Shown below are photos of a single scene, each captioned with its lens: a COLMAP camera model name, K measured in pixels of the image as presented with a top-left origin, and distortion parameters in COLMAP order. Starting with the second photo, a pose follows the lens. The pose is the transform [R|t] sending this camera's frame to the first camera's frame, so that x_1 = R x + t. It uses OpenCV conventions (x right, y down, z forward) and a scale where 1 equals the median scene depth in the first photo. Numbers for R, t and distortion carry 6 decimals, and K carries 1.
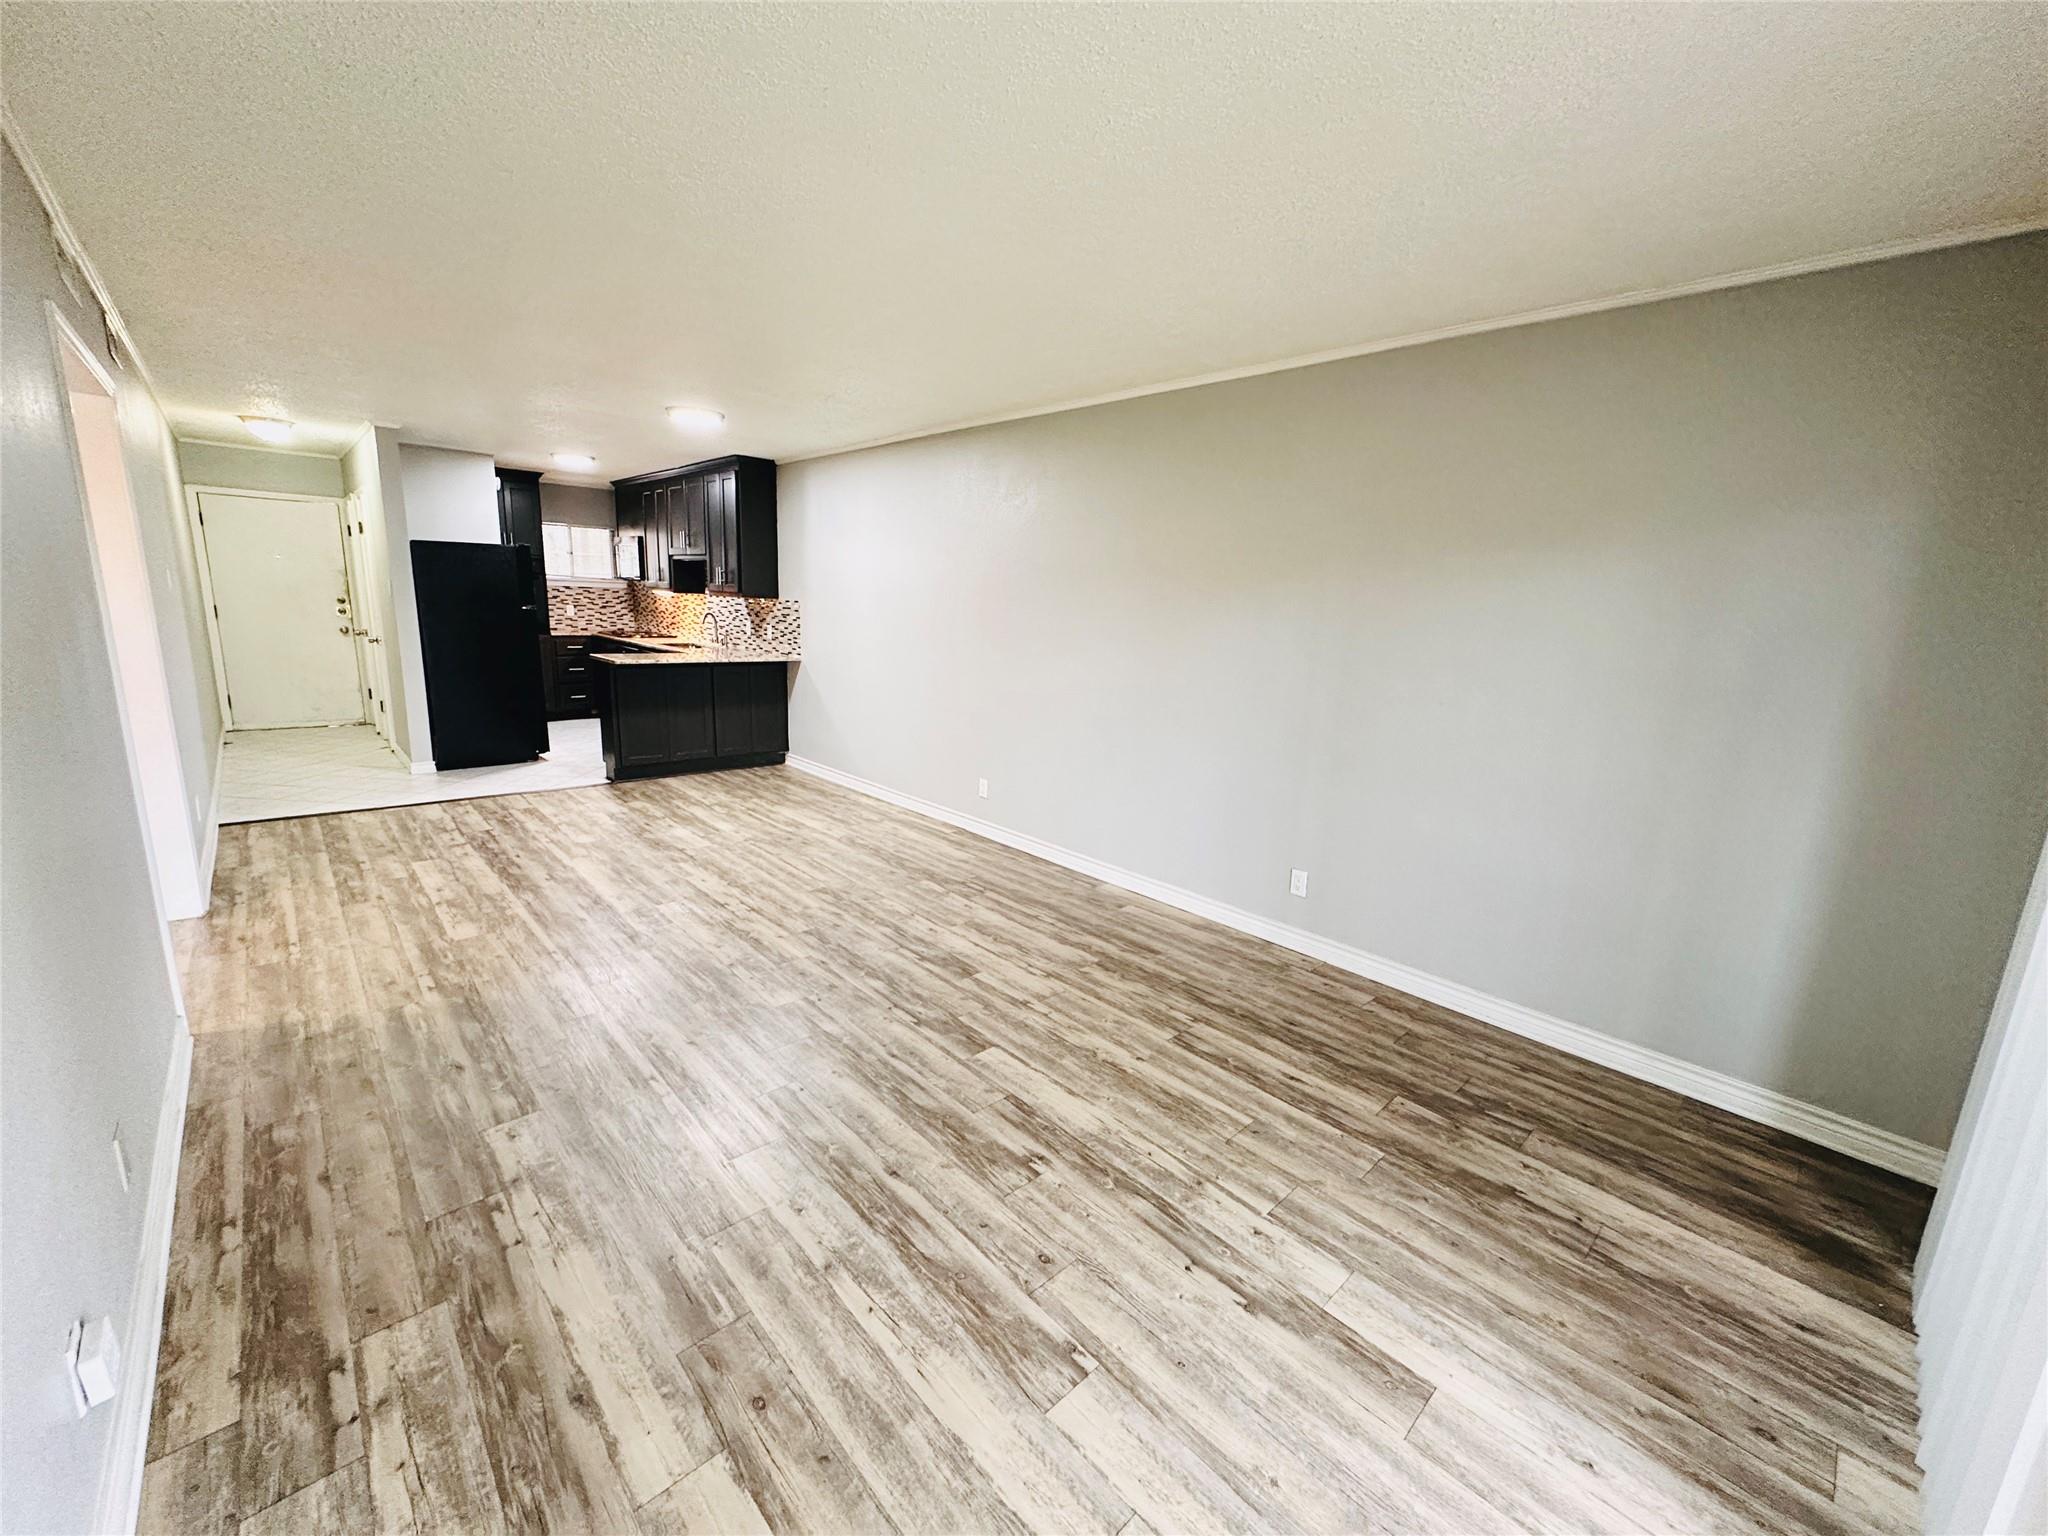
lens RADIAL K [[813.6, 0, 1021.4], [0, 813.6, 767.3], [0, 0, 1]] dist [-0.002700, 0.000407]
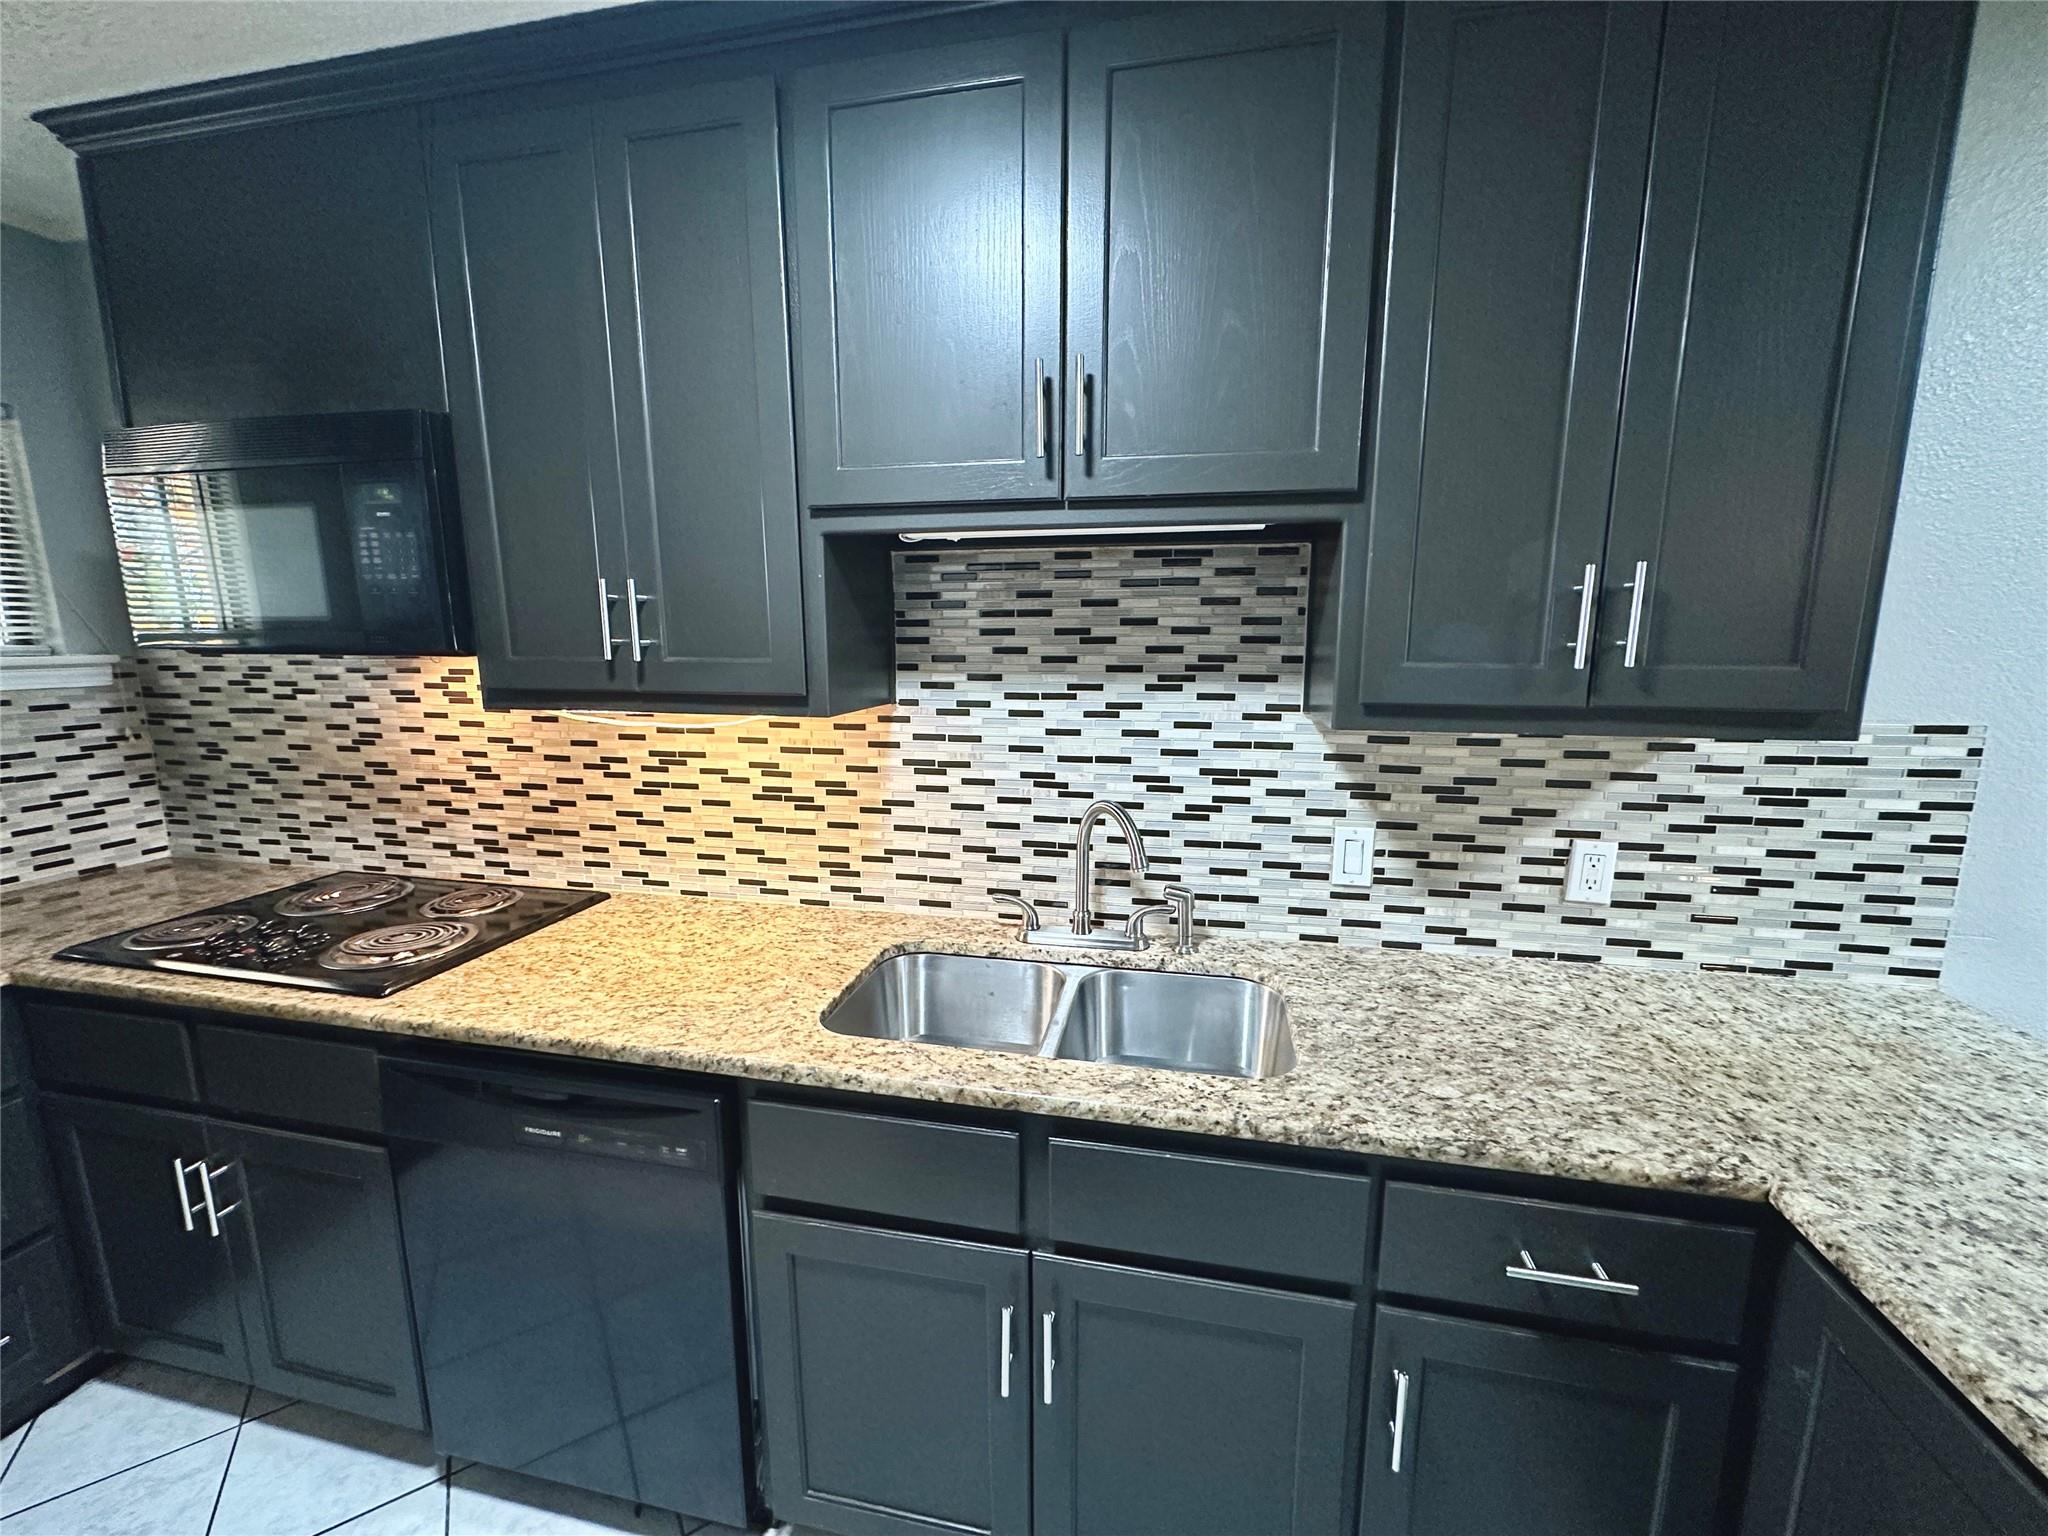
lens RADIAL K [[813.6, 0, 1021.4], [0, 813.6, 767.3], [0, 0, 1]] dist [-0.002700, 0.000407]
pose [[0.817883, -0.135412, 0.559223, -0.987106], [0.151721, 0.988270, 0.017406, -0.396739], [-0.555021, 0.070609, 0.828834, 1.637475]]
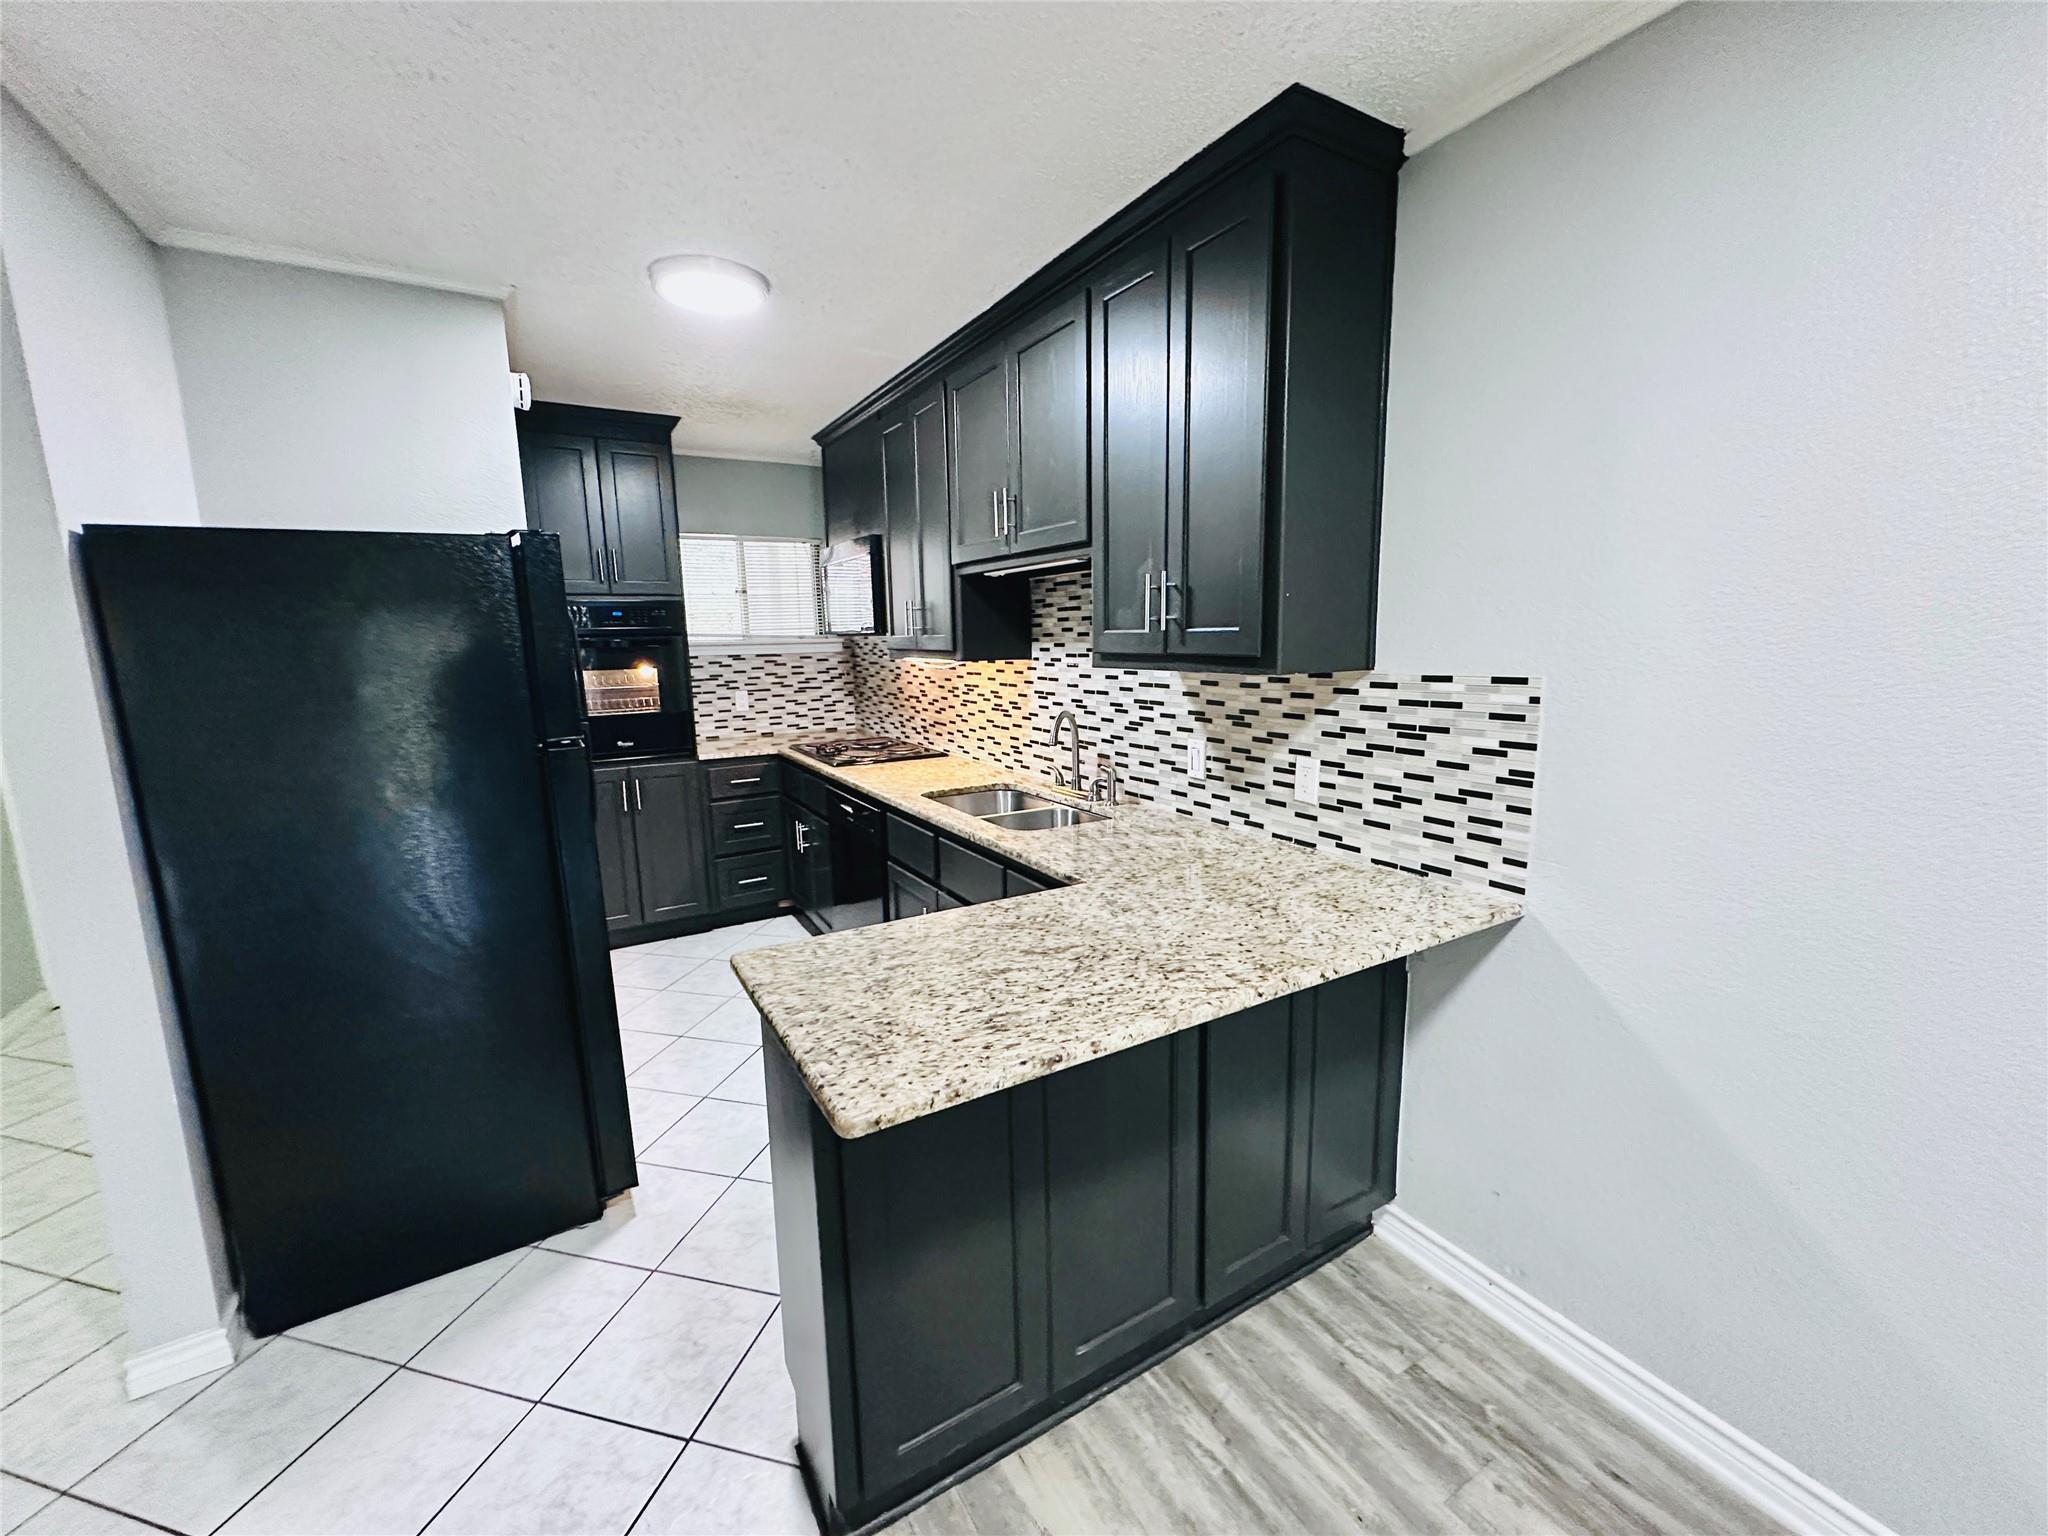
lens RADIAL K [[813.6, 0, 1021.4], [0, 813.6, 767.3], [0, 0, 1]] dist [-0.002700, 0.000407]
pose [[0.976199, -0.024069, -0.215538, -0.628891], [0.013704, 0.998682, -0.049457, -0.285399], [0.216444, 0.045326, 0.975242, 1.244437]]
